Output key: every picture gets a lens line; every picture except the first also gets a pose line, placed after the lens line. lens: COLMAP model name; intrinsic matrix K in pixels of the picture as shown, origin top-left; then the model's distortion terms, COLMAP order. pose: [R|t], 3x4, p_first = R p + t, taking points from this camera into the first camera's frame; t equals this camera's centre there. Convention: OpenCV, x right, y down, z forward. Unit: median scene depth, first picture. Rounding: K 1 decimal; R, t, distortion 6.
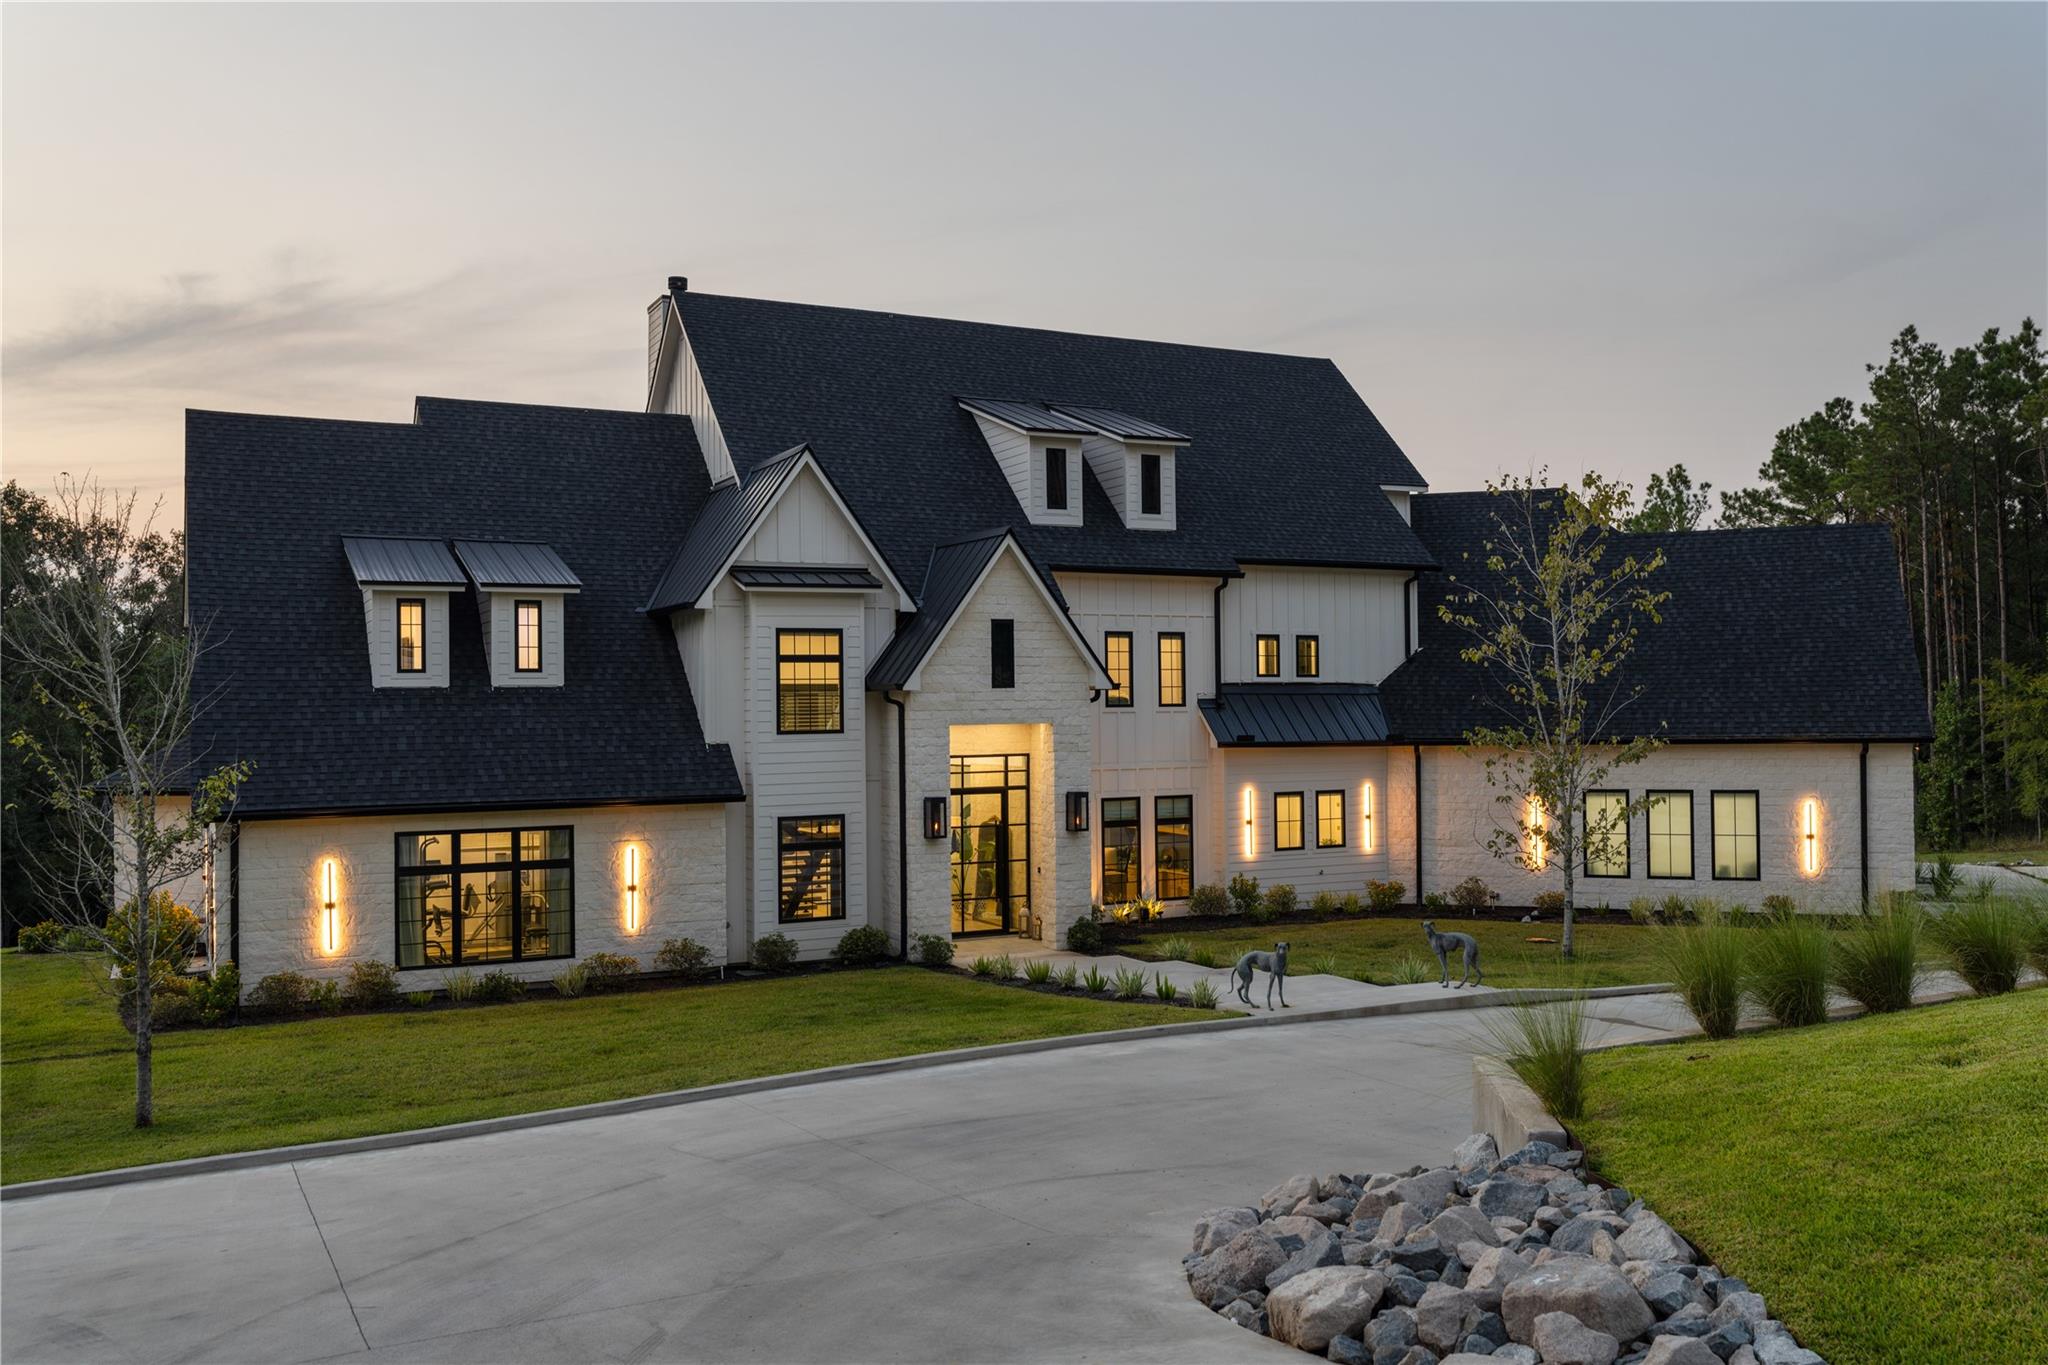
lens RADIAL K [[1701.0, 0, 1028.4], [0, 1701.0, 687.0], [0, 0, 1]] dist [0.011941, -0.002301]
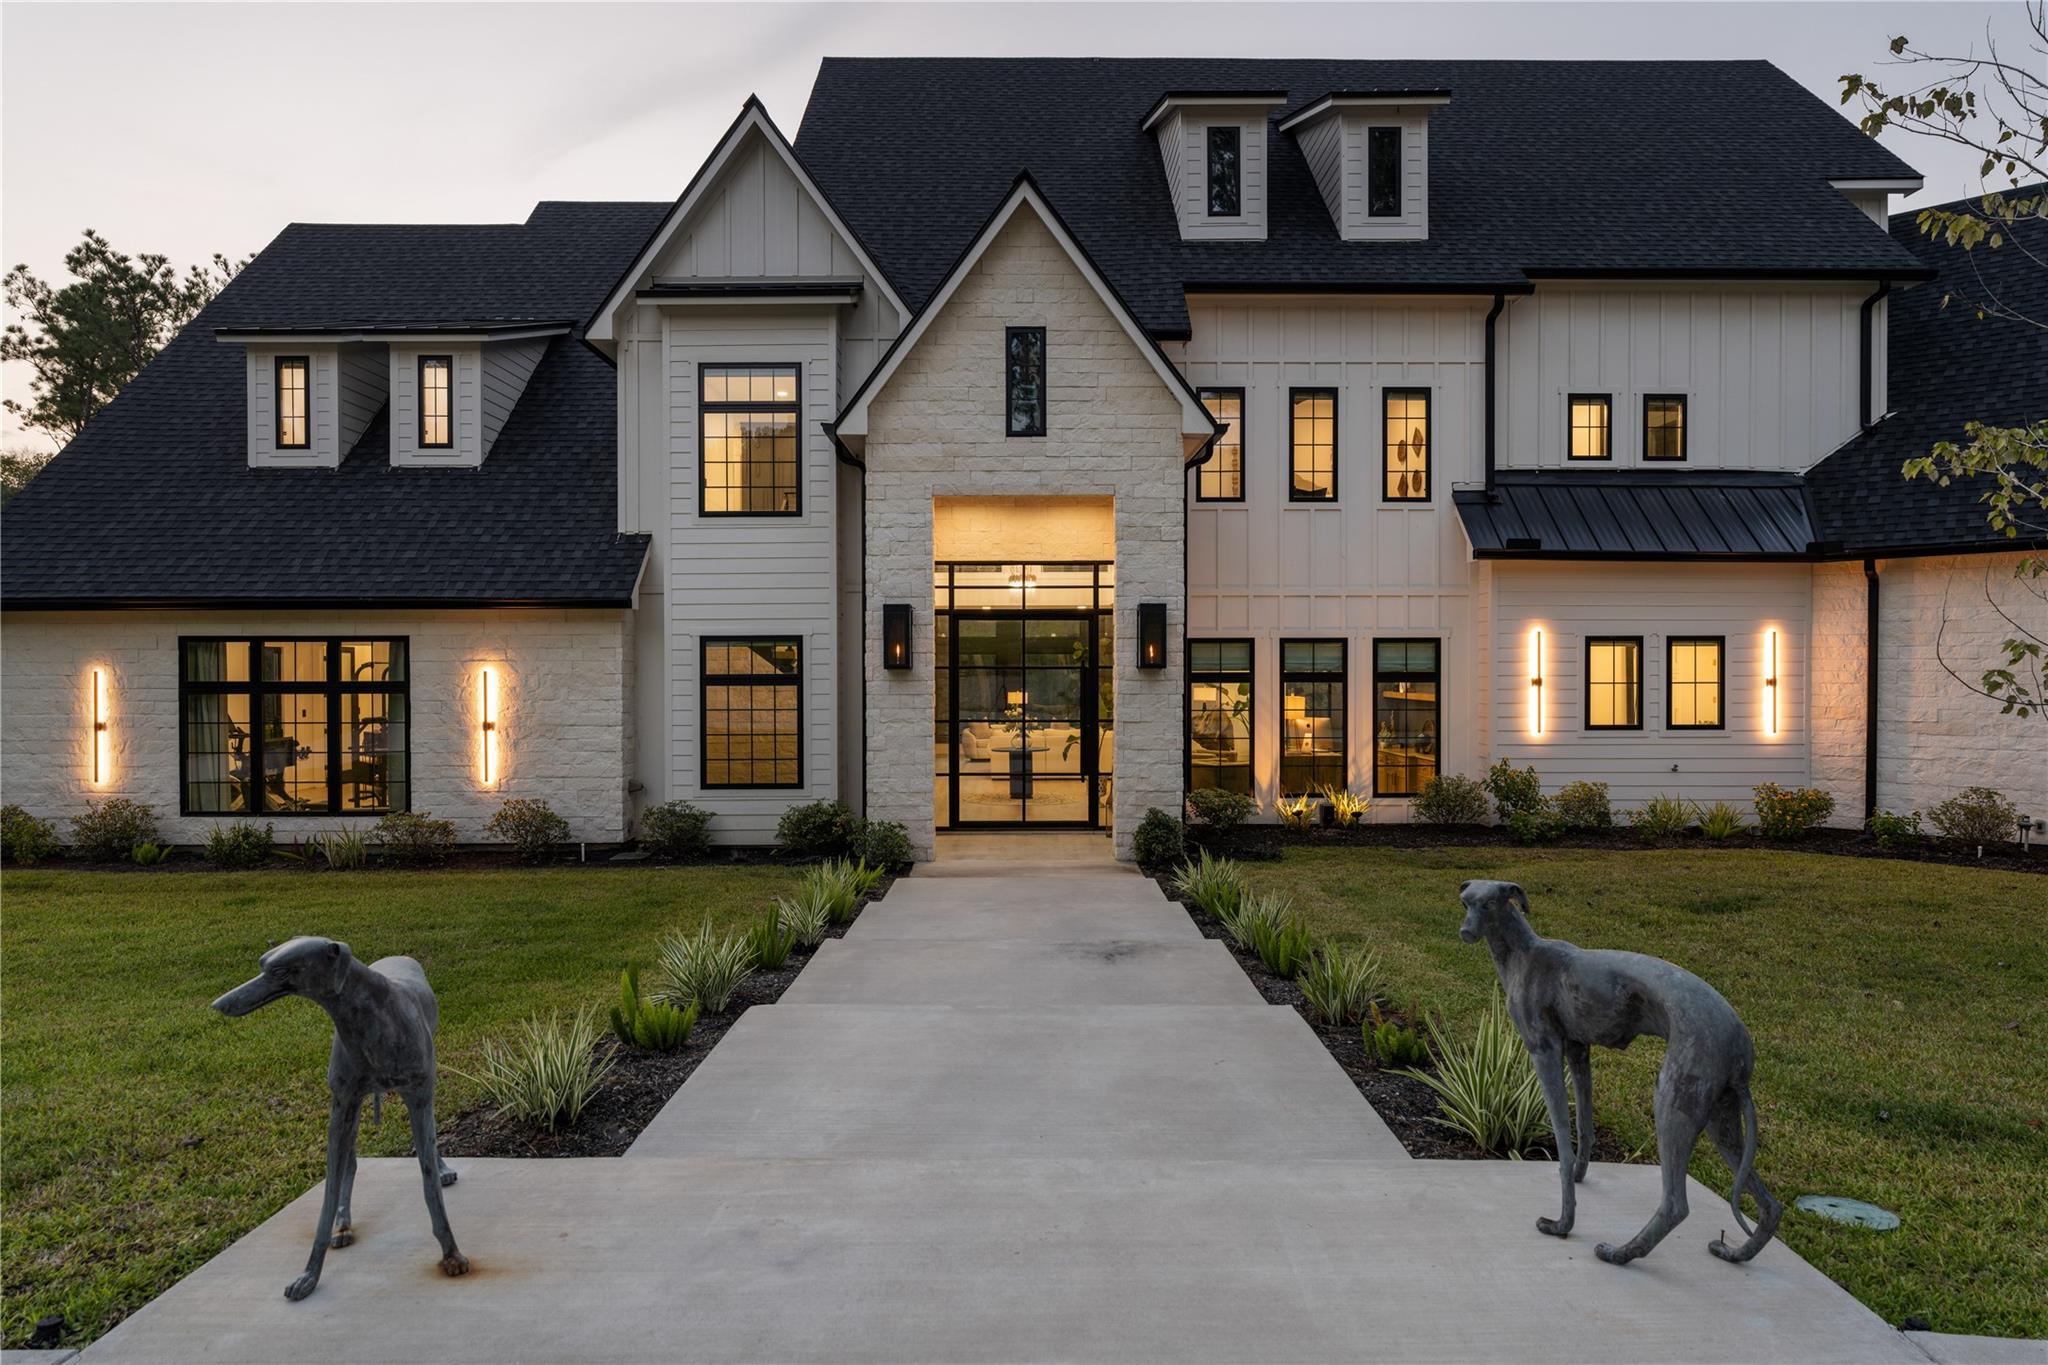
lens RADIAL K [[1168.3, 0, 1022.5], [0, 1168.3, 682.0], [0, 0, 1]] dist [-0.003258, 0.003160]
pose [[0.893330, 0.014459, -0.449169, 0.158637], [-0.002840, 0.999644, 0.026529, 0.070645], [0.449393, -0.022424, 0.893053, 0.544061]]
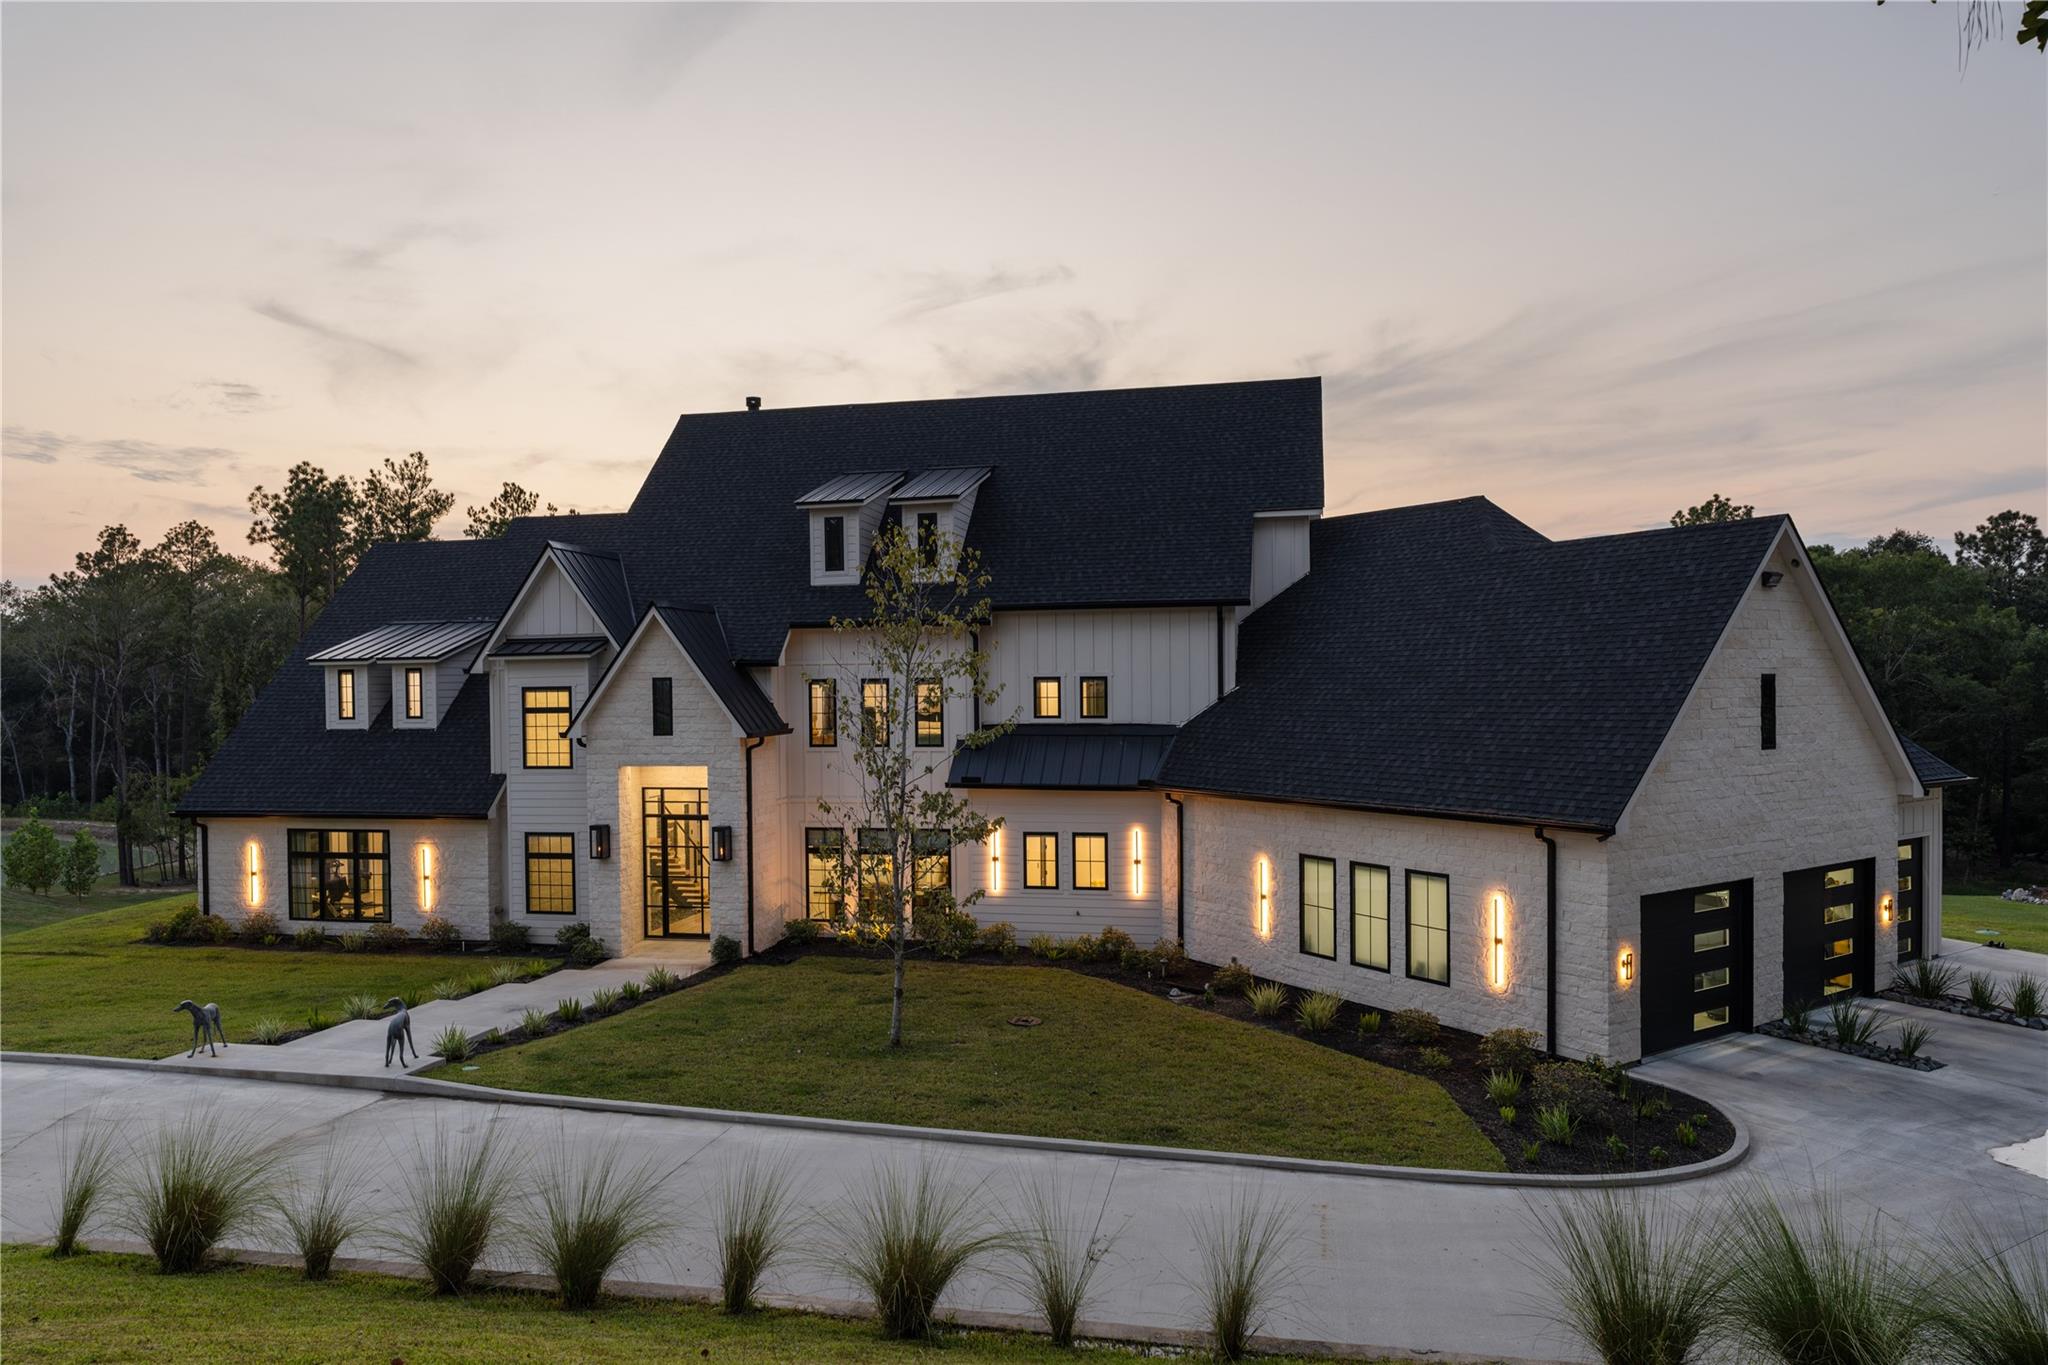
lens RADIAL K [[1344.7, 0, 1019.2], [0, 1344.7, 695.9], [0, 0, 1]] dist [0.008031, -0.005713]
pose [[0.769167, 0.009384, -0.638978, 0.689115], [0.011385, 0.999532, 0.028384, -0.045375], [0.638946, -0.029106, 0.768701, 0.388790]]
